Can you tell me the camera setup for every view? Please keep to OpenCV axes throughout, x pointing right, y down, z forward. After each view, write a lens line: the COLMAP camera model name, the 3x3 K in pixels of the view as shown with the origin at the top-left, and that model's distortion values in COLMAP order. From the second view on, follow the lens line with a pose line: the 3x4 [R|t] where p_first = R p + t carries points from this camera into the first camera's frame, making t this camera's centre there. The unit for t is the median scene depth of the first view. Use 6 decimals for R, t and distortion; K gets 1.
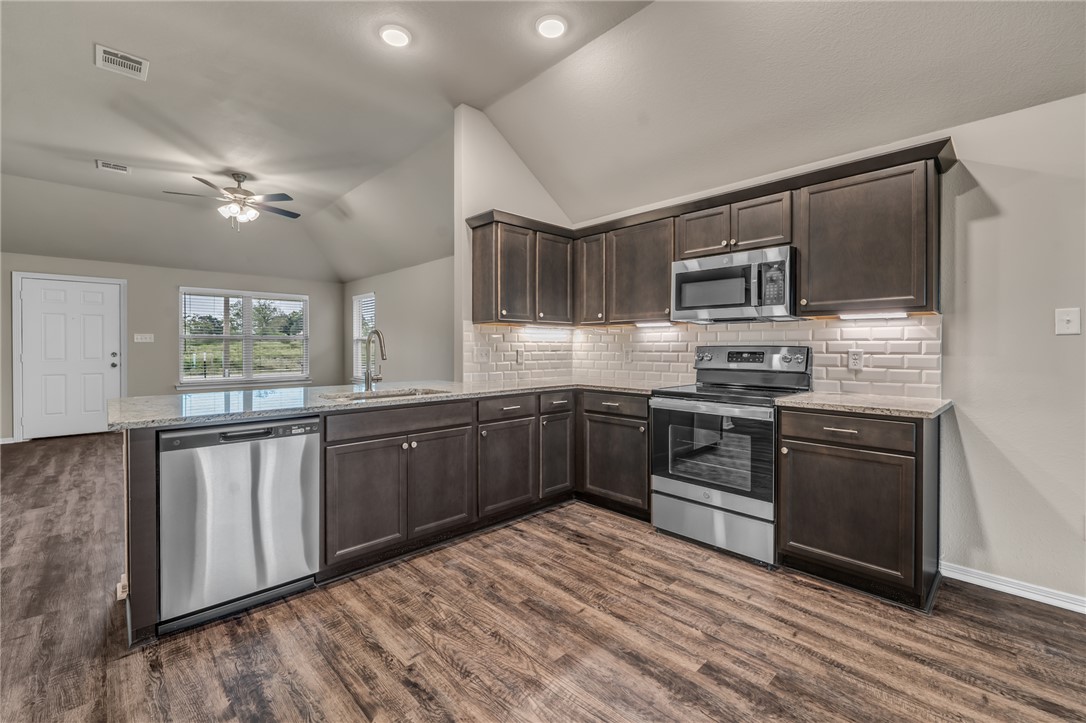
lens RADIAL K [[459.0, 0, 539.6], [0, 459.0, 351.5], [0, 0, 1]] dist [0.000542, -0.001617]
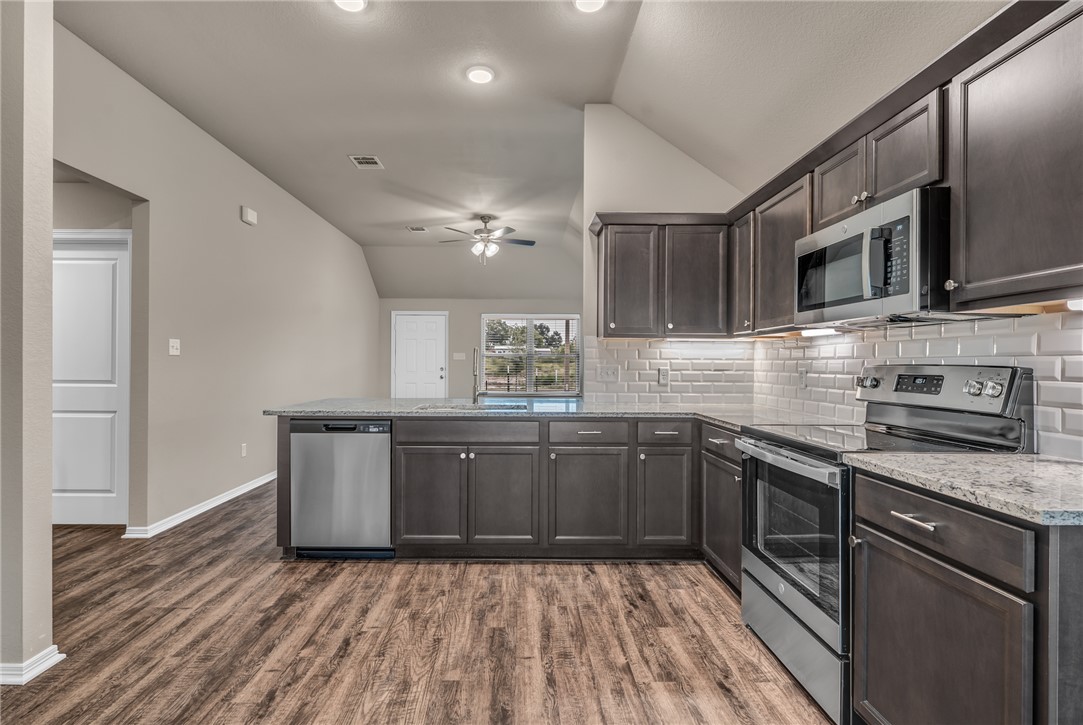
lens RADIAL K [[519.0, 0, 520.9], [0, 519.0, 364.2], [0, 0, 1]] dist [0.002543, -0.000772]
pose [[0.726951, 0.004880, -0.686672, 0.599736], [-0.012348, 0.999906, -0.005966, -0.003258], [0.686579, 0.012816, 0.726943, 0.188225]]
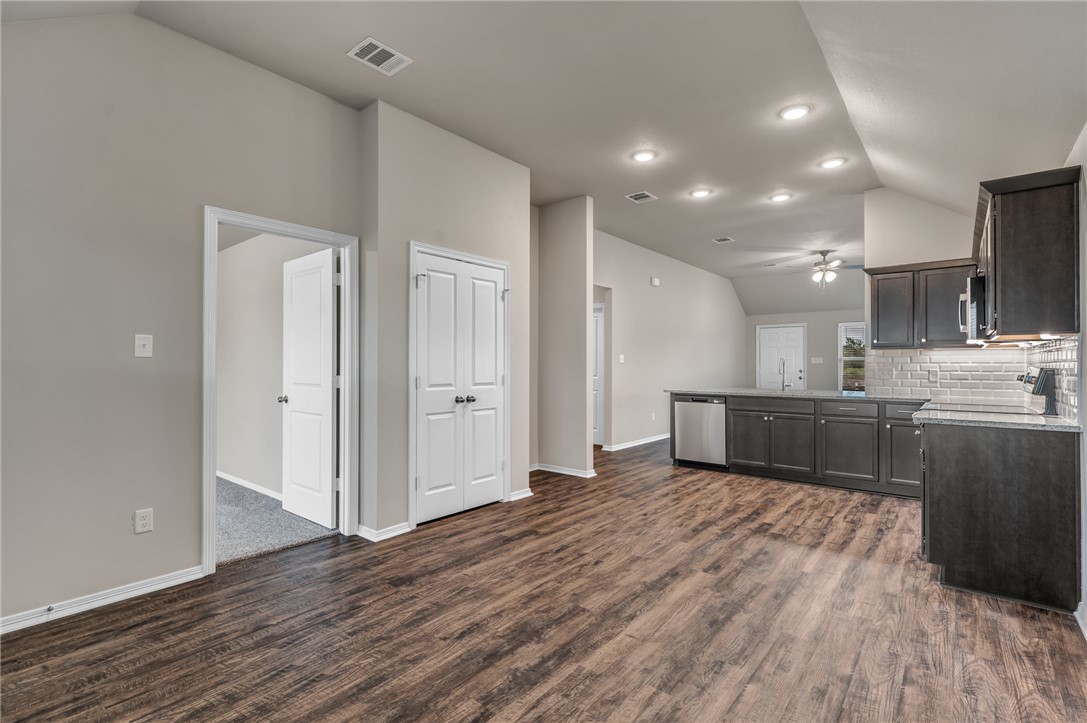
lens RADIAL K [[495.9, 0, 544.1], [0, 495.9, 363.0], [0, 0, 1]] dist [0.019314, -0.000194]
pose [[0.120781, -0.005354, -0.992665, 1.558679], [-0.011913, 0.999906, -0.006843, -0.000888], [0.992608, 0.012653, 0.120706, -0.174277]]
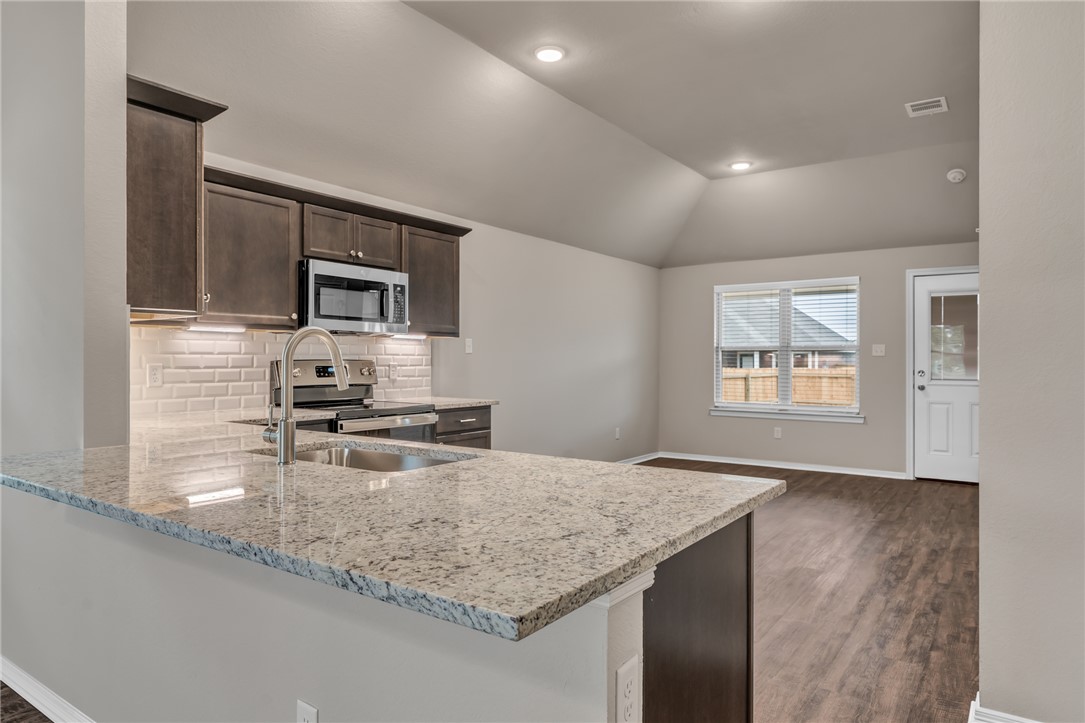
lens RADIAL K [[639.2, 0, 543.0], [0, 639.2, 364.7], [0, 0, 1]] dist [0.002861, 0.001129]
pose [[-0.196838, -0.006834, 0.980412, -1.057296], [0.009677, 0.999913, 0.008913, -0.010763], [-0.980388, 0.011242, -0.196755, 0.933356]]
